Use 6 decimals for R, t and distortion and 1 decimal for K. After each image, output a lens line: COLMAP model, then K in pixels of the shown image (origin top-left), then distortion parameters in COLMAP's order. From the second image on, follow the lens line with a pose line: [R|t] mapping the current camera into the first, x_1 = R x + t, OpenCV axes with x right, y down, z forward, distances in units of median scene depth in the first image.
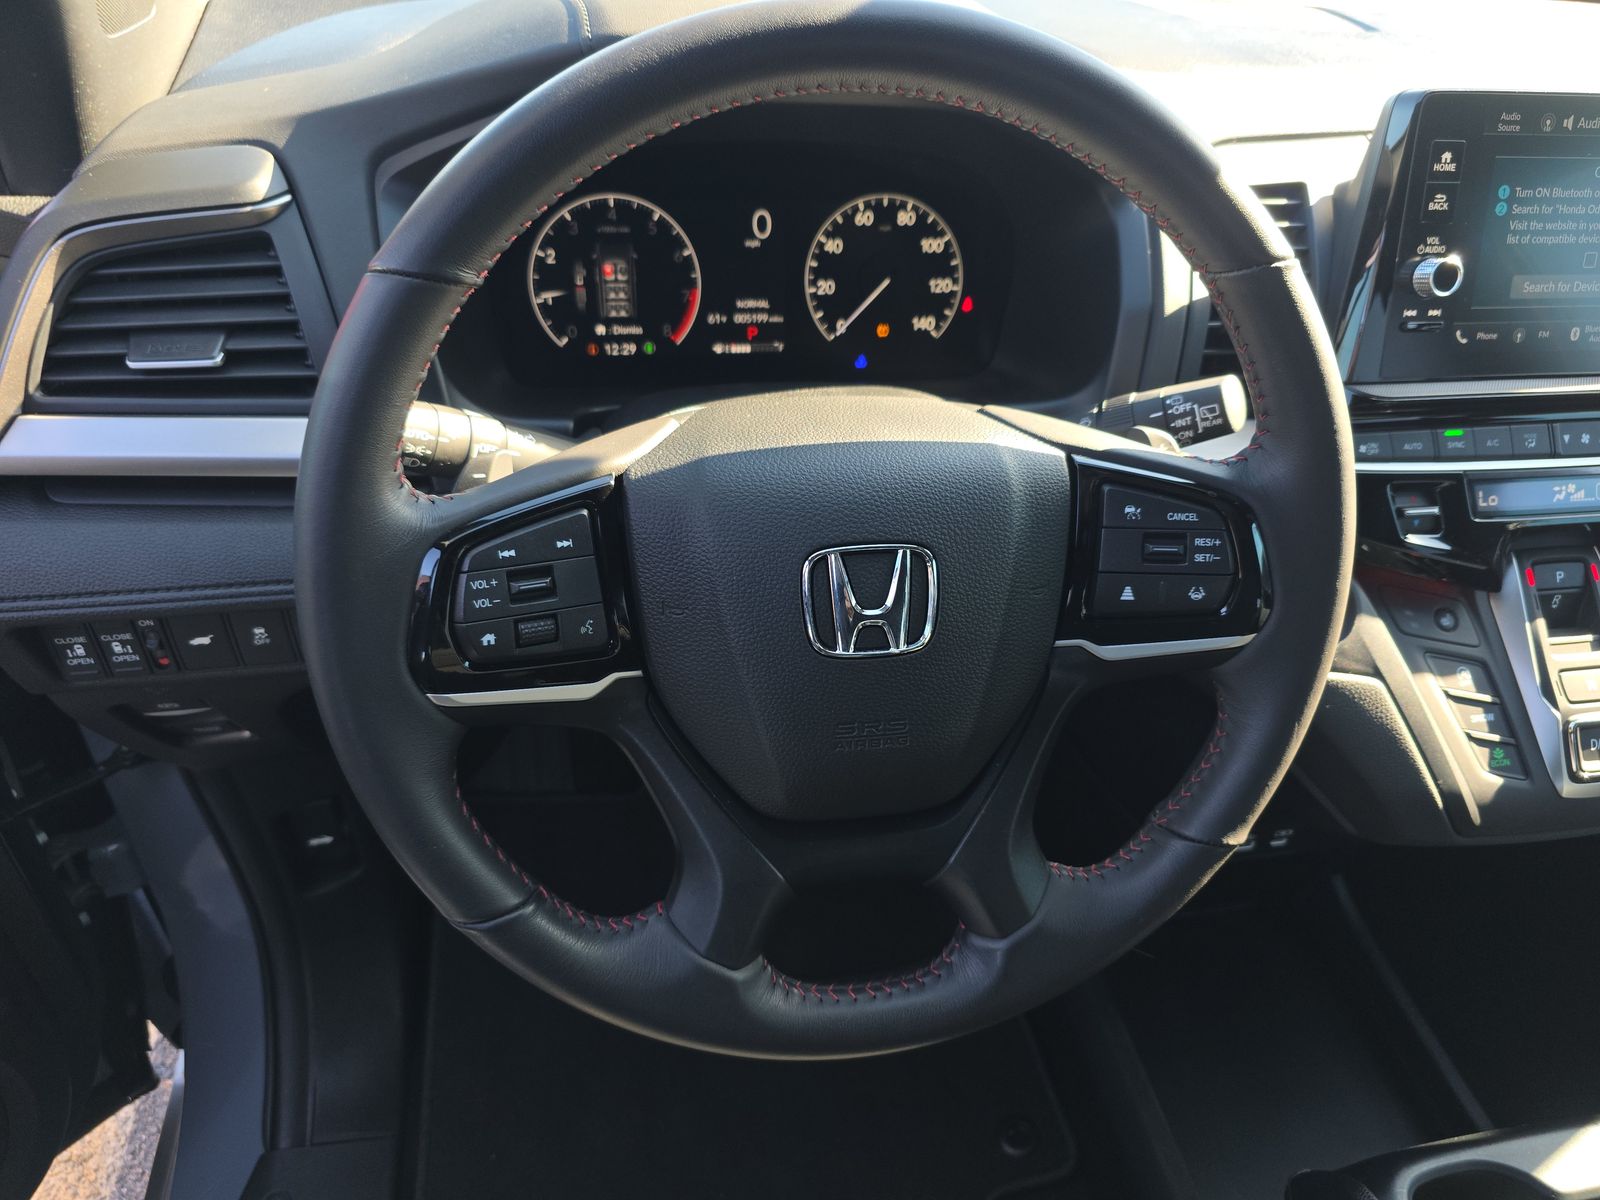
lens RADIAL K [[1056.2, 0, 815.4], [0, 1056.2, 590.8], [0, 0, 1]] dist [0.007915, -0.007226]
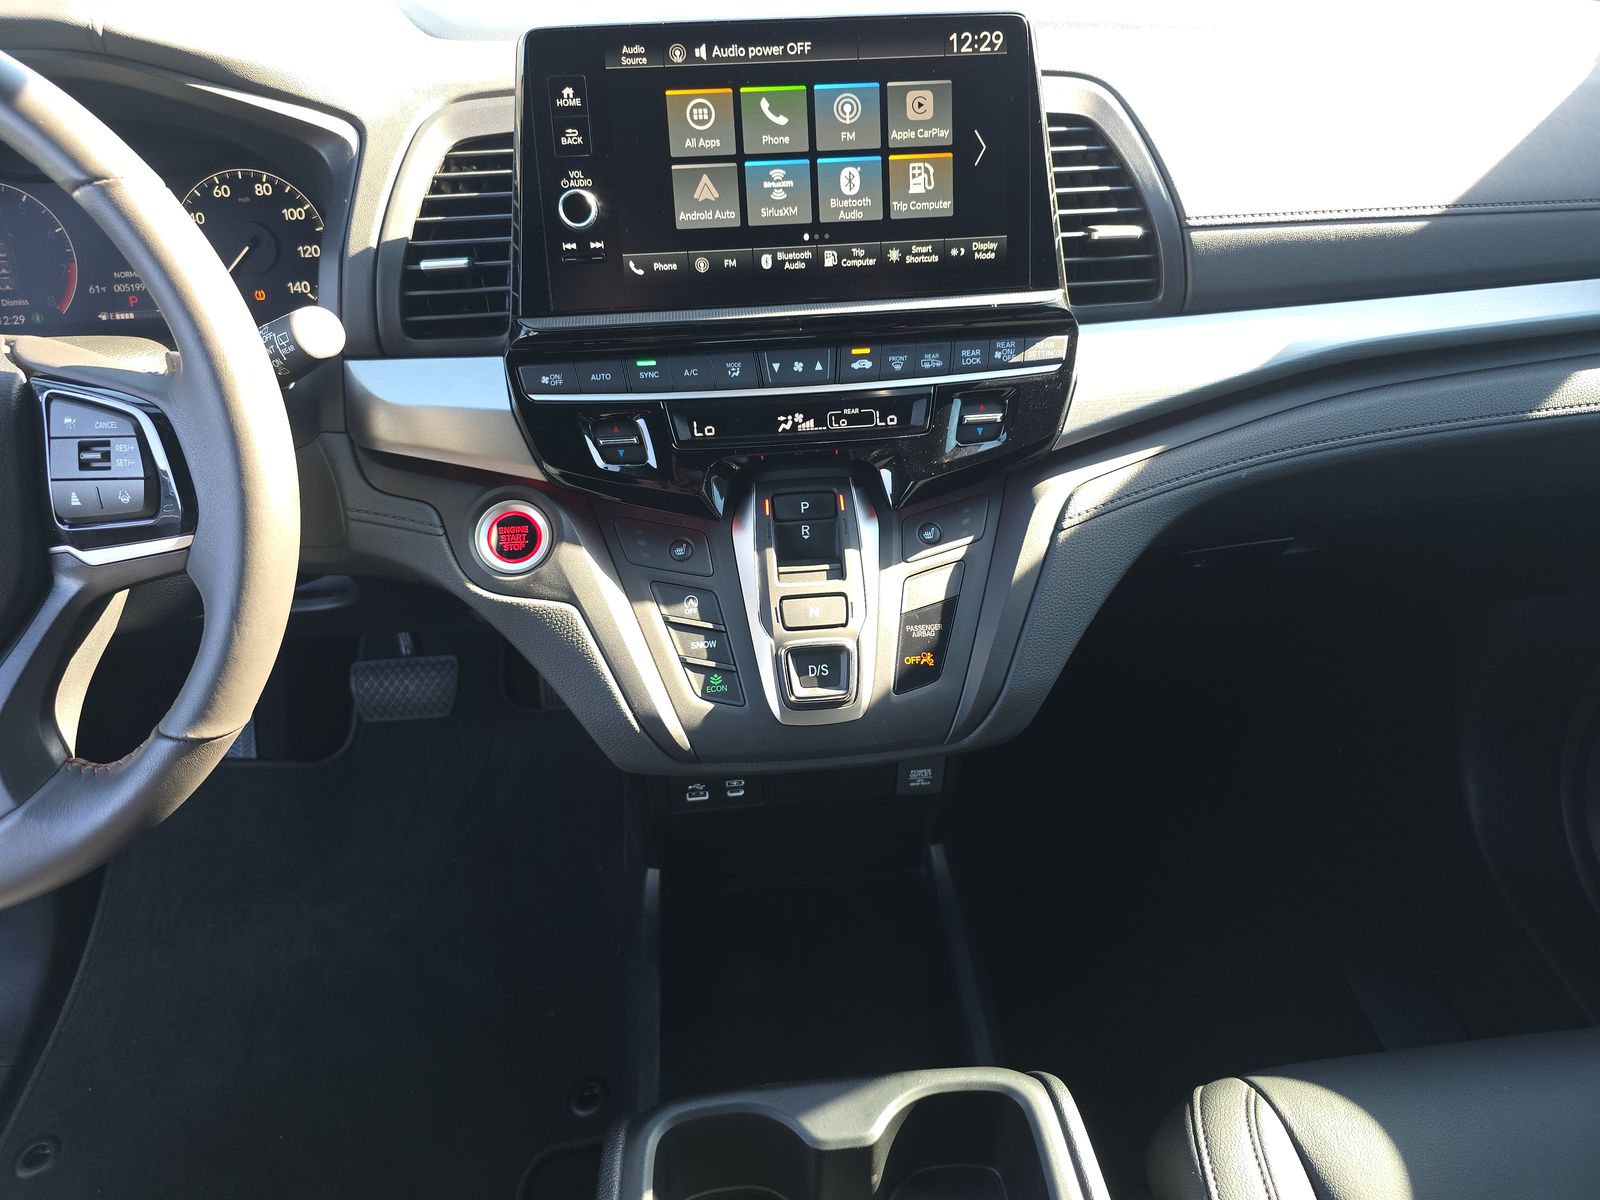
lens RADIAL K [[1056.2, 0, 812.0], [0, 1056.2, 598.0], [0, 0, 1]] dist [0.007915, -0.007226]
pose [[0.991349, -0.004366, -0.131181, 0.872715], [0.002411, 0.999884, -0.015057, 0.091225], [0.131232, 0.014611, 0.991244, 0.010937]]
